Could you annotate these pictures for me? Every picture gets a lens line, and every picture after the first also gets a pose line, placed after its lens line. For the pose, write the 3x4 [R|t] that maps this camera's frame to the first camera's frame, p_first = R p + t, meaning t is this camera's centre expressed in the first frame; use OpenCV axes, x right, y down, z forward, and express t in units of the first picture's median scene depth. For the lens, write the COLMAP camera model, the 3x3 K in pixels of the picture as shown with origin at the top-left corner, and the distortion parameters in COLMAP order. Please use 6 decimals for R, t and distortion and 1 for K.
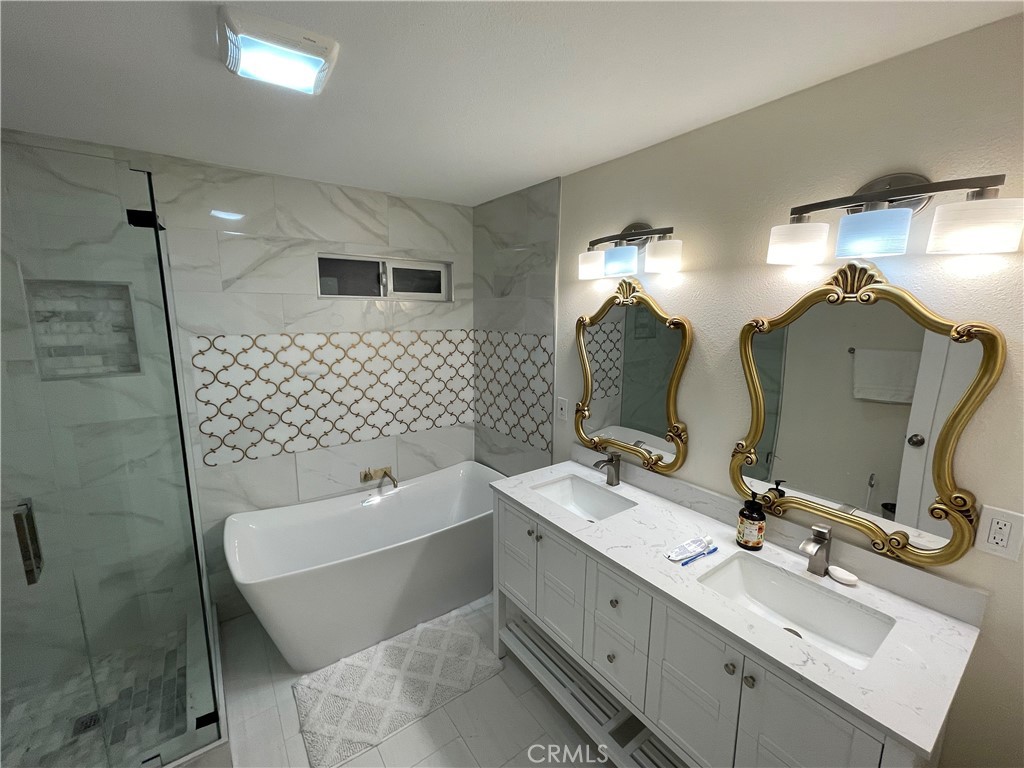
lens RADIAL K [[413.2, 0, 502.1], [0, 413.2, 378.7], [0, 0, 1]] dist [-0.000166, -0.000400]
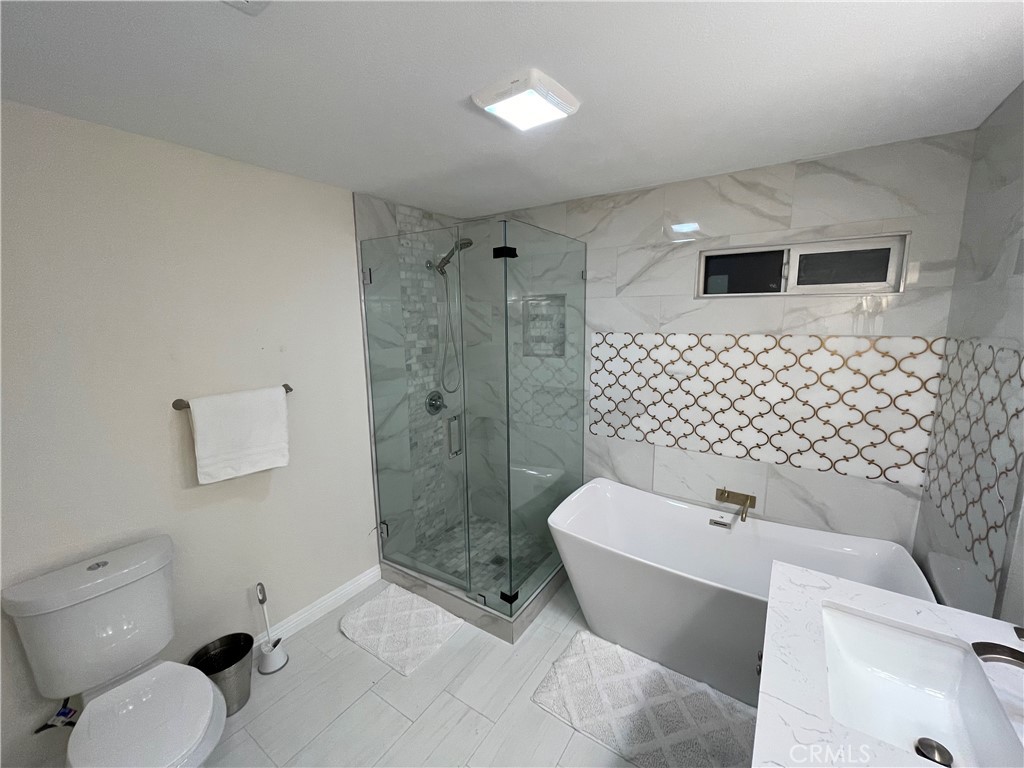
lens RADIAL K [[413.2, 0, 542.3], [0, 413.2, 381.9], [0, 0, 1]] dist [-0.000166, -0.000400]
pose [[0.381749, 0.134337, -0.914451, 0.341422], [-0.139621, 0.986409, 0.086621, -0.033104], [0.913659, 0.094609, 0.395317, 0.299567]]
